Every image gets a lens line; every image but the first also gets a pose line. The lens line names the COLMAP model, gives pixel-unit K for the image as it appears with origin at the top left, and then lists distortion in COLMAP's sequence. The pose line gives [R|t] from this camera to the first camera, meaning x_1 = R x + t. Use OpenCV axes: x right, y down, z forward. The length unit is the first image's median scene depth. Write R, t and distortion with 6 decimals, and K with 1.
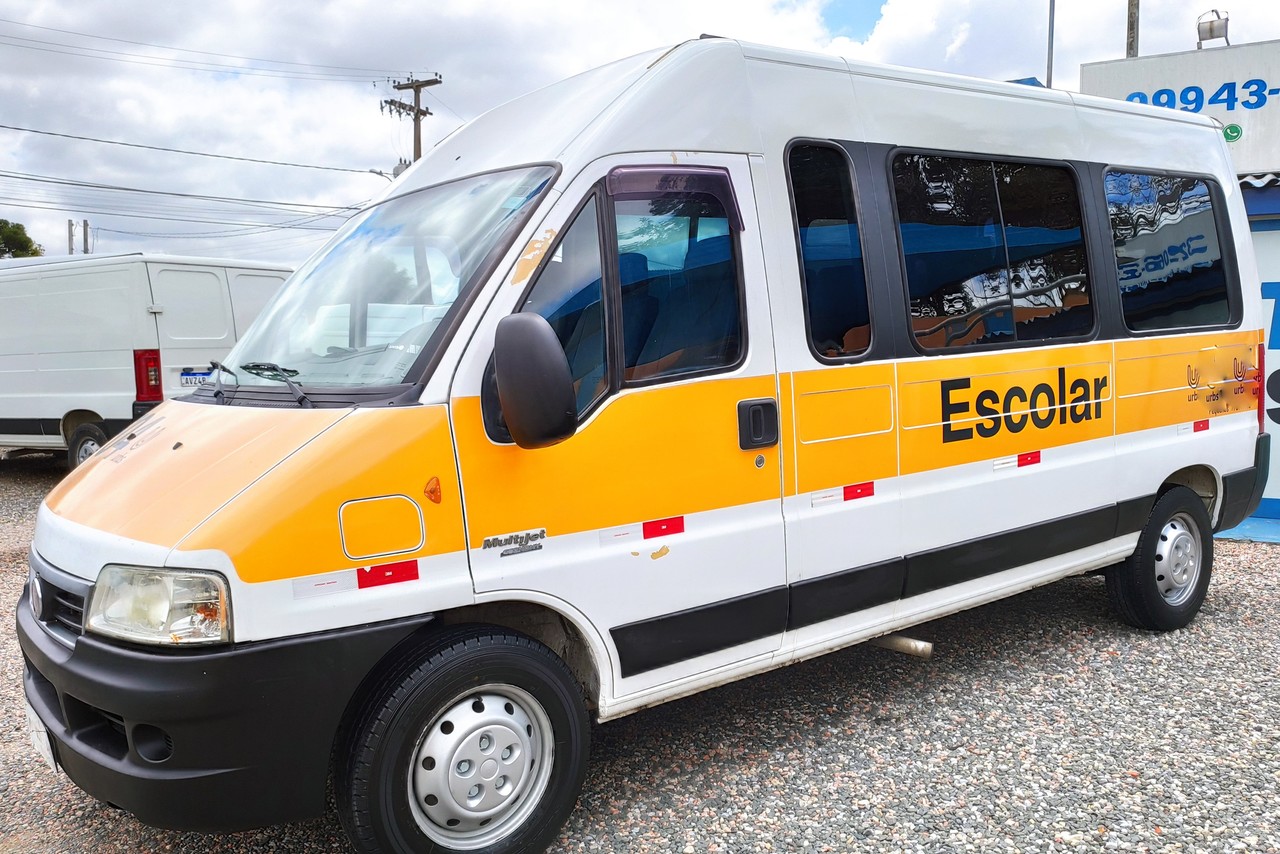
lens RADIAL K [[1069.8, 0, 638.9], [0, 1069.8, 399.4], [0, 0, 1]] dist [0.057940, -0.068070]
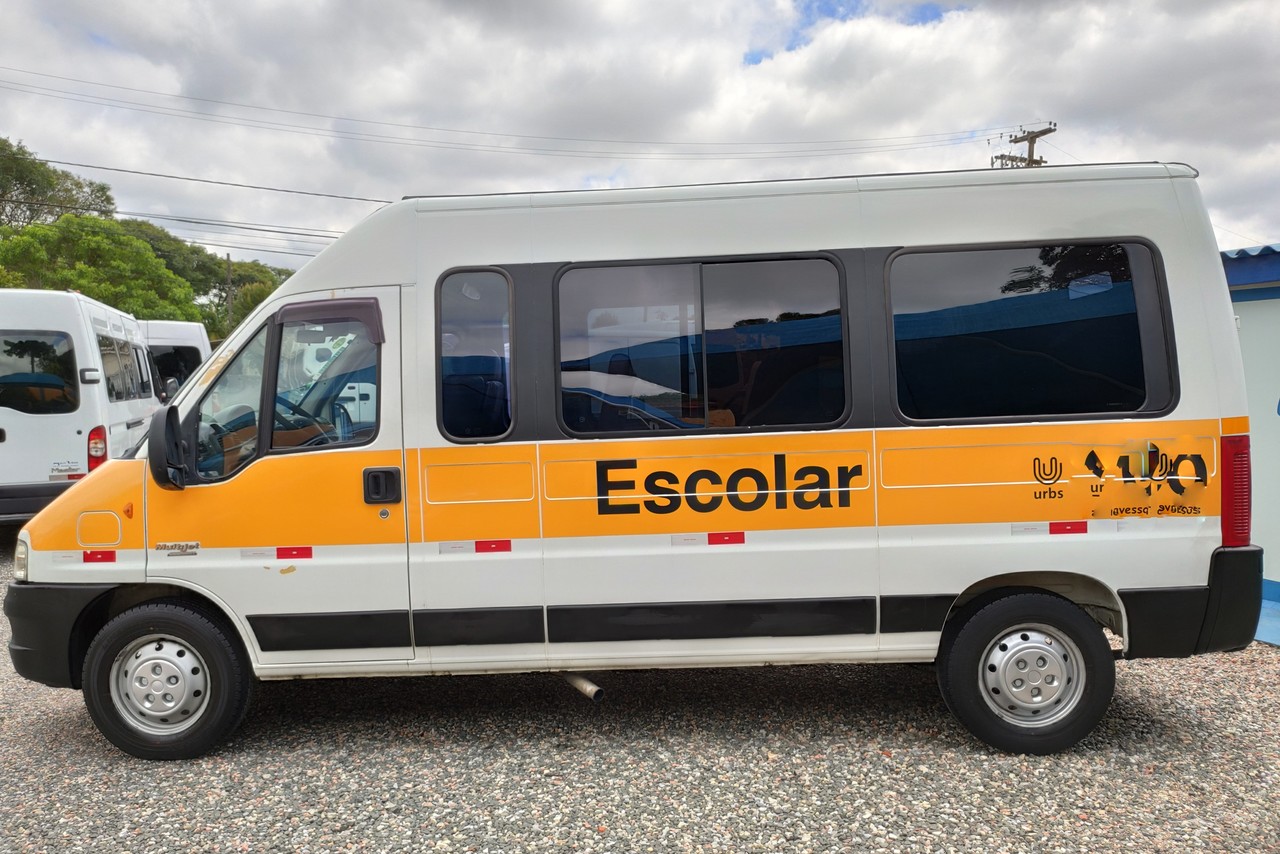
lens RADIAL K [[993.1, 0, 635.0], [0, 993.1, 409.7], [0, 0, 1]] dist [0.055199, -0.047439]
pose [[0.778378, 0.028137, -0.627165, 0.964218], [-0.041906, 0.999096, -0.007187, -0.065192], [0.626395, 0.031876, 0.778854, 0.184862]]
